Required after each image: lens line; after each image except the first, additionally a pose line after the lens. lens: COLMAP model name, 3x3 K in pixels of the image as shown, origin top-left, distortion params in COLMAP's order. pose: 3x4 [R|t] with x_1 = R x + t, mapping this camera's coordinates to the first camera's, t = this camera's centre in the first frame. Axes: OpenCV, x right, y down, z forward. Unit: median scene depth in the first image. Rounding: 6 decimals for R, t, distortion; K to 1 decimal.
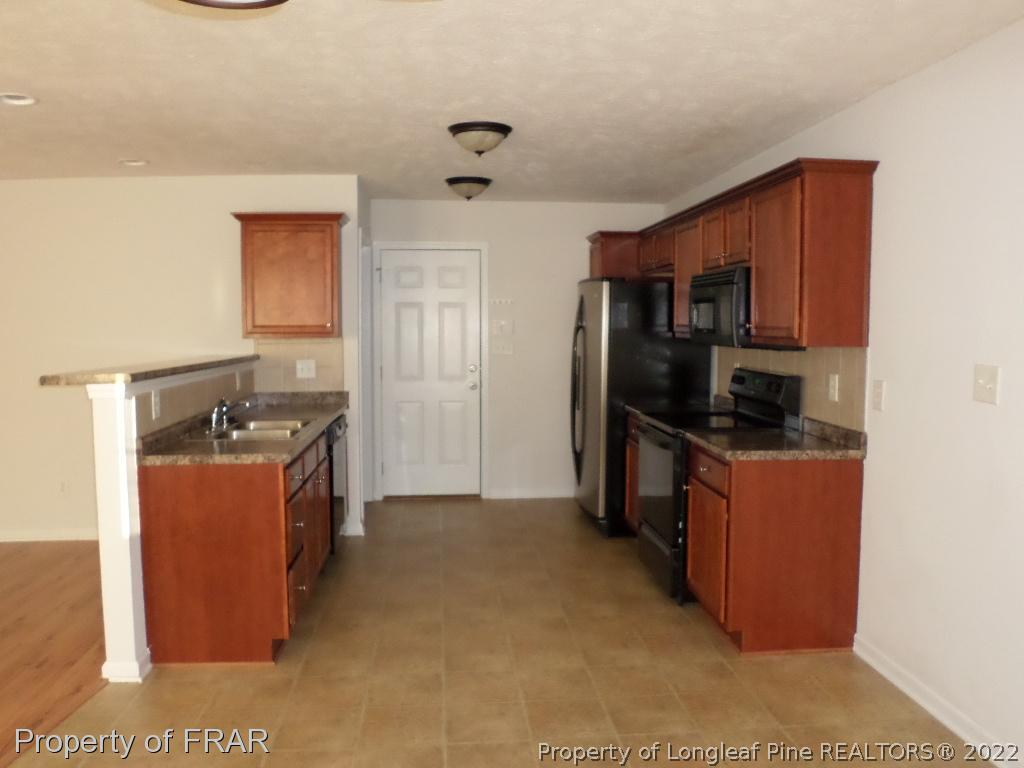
lens RADIAL K [[843.7, 0, 511.7], [0, 843.7, 385.5], [0, 0, 1]] dist [-0.045191, -0.009267]
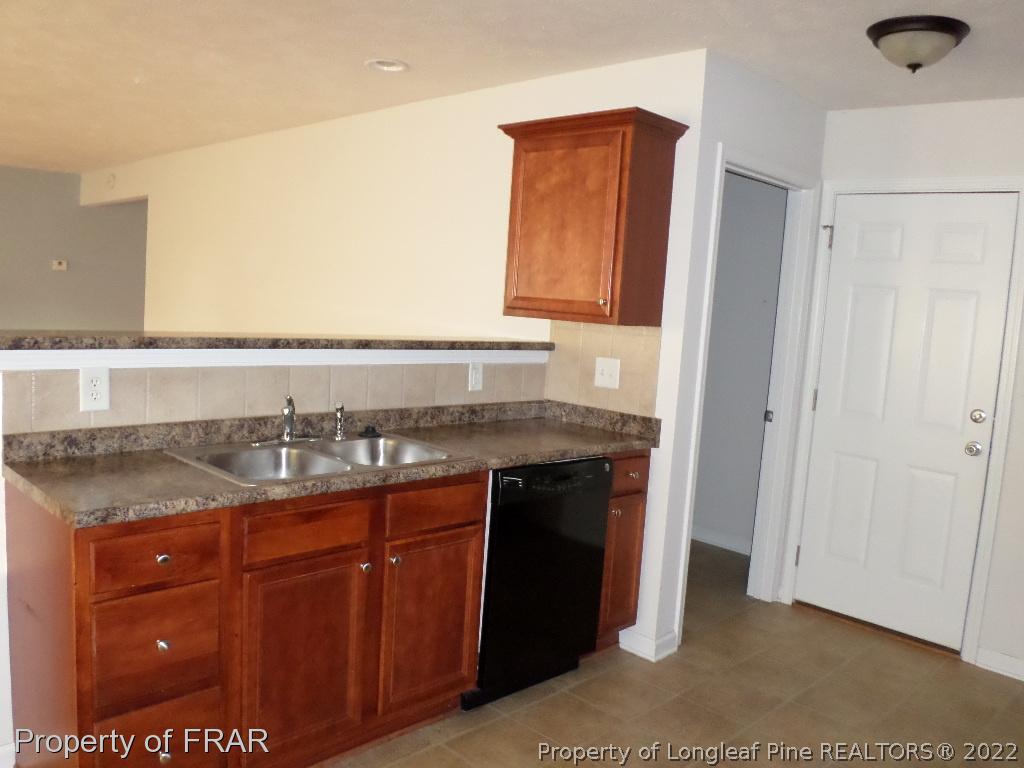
lens RADIAL K [[843.7, 0, 512.9], [0, 843.7, 379.1], [0, 0, 1]] dist [-0.045191, -0.009267]
pose [[0.656419, 0.122194, -0.744435, 0.178782], [-0.129206, 0.990424, 0.048642, -0.036869], [0.743250, 0.064256, 0.665921, 0.529124]]
